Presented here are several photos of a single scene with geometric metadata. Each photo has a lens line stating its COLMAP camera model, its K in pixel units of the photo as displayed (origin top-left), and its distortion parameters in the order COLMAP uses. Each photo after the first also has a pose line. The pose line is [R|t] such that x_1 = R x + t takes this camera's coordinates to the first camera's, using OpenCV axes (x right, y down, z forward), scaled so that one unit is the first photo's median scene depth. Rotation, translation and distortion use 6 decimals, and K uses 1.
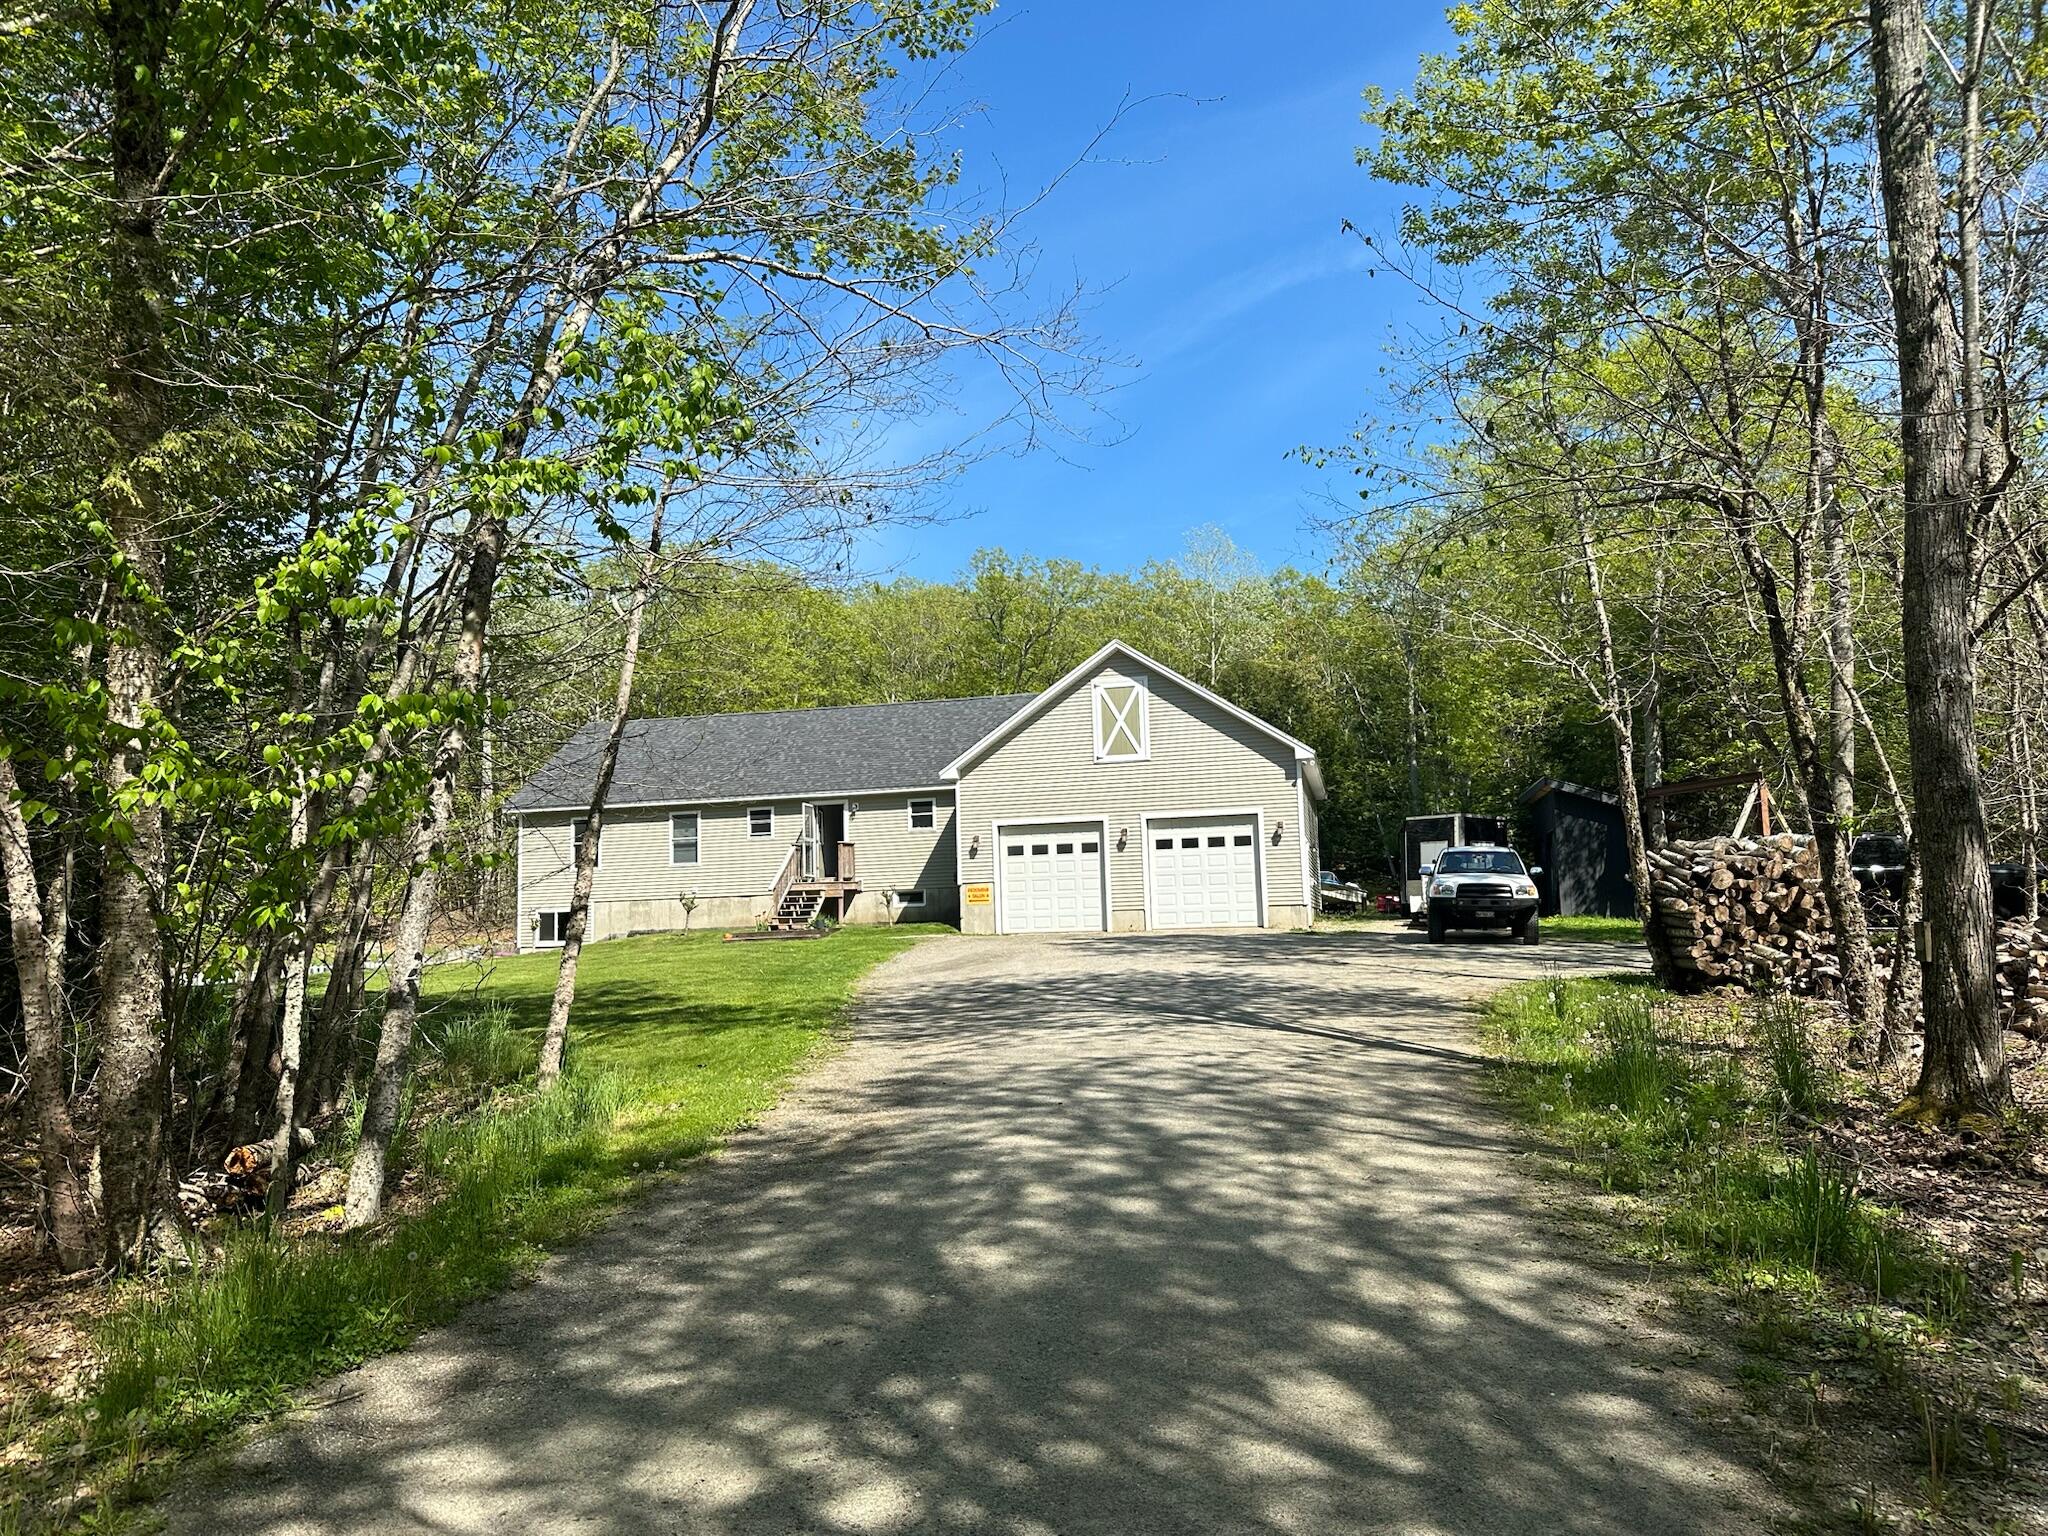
lens RADIAL K [[1476.7, 0, 1024.3], [0, 1476.7, 807.4], [0, 0, 1]] dist [0.153783, -0.250165]
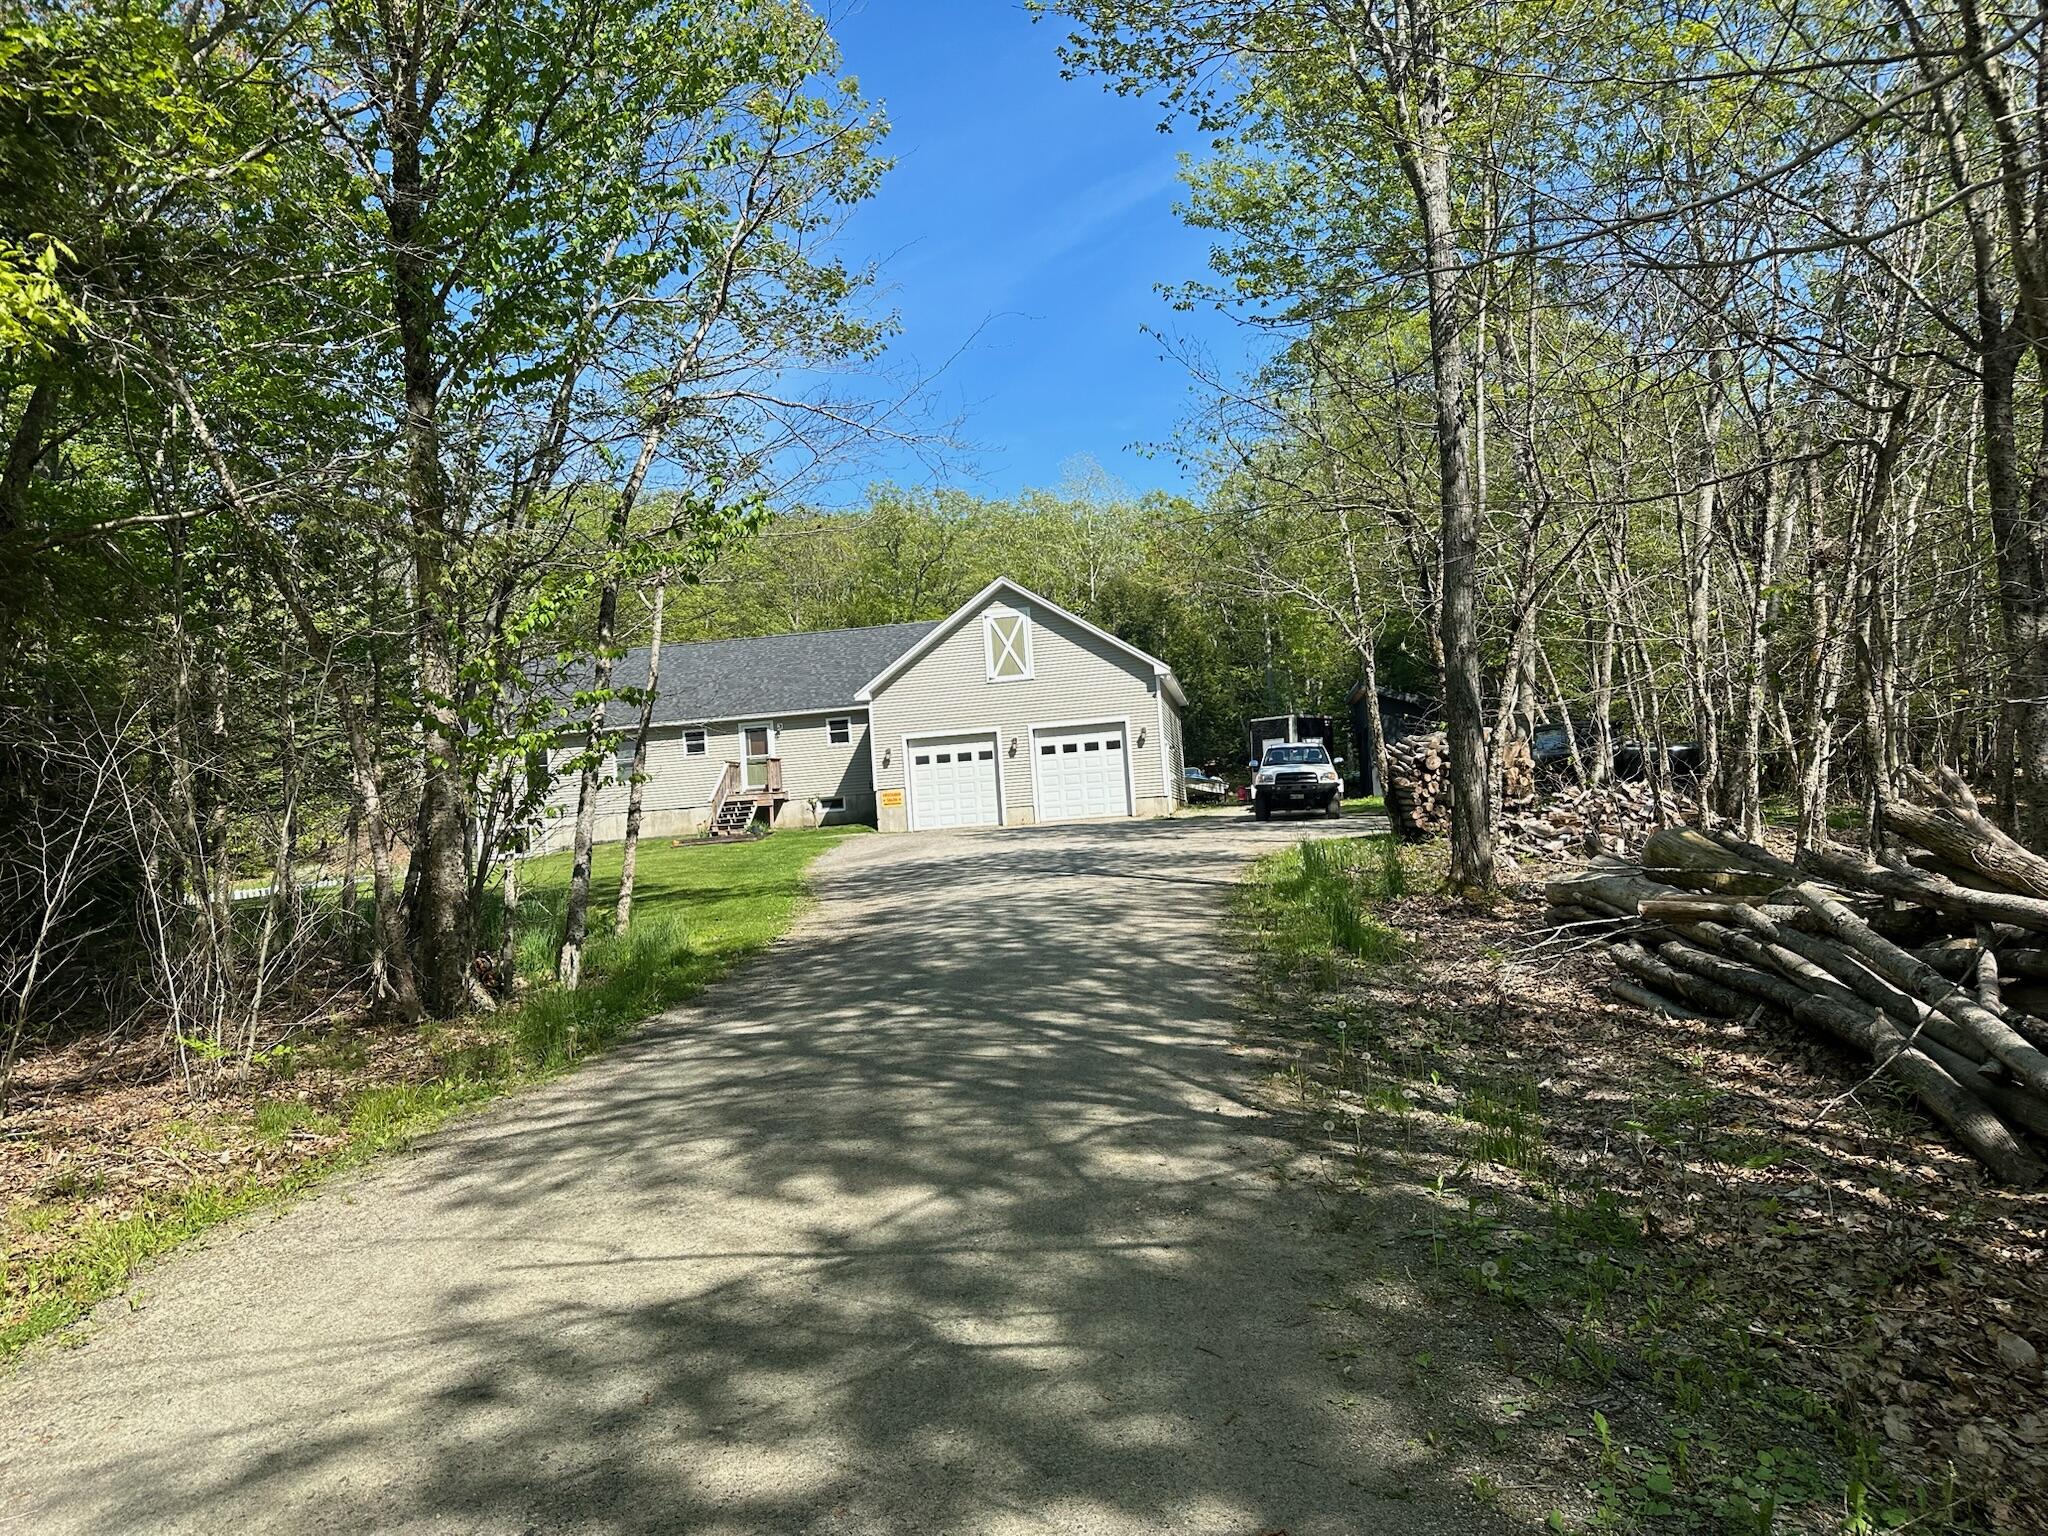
lens RADIAL K [[1476.7, 0, 1024.3], [0, 1476.7, 807.4], [0, 0, 1]] dist [0.153783, -0.250165]
pose [[0.996881, -0.038772, 0.068741, -0.007809], [0.034277, 0.997270, 0.065409, -0.007308], [-0.071089, -0.062849, 0.995488, -0.179010]]
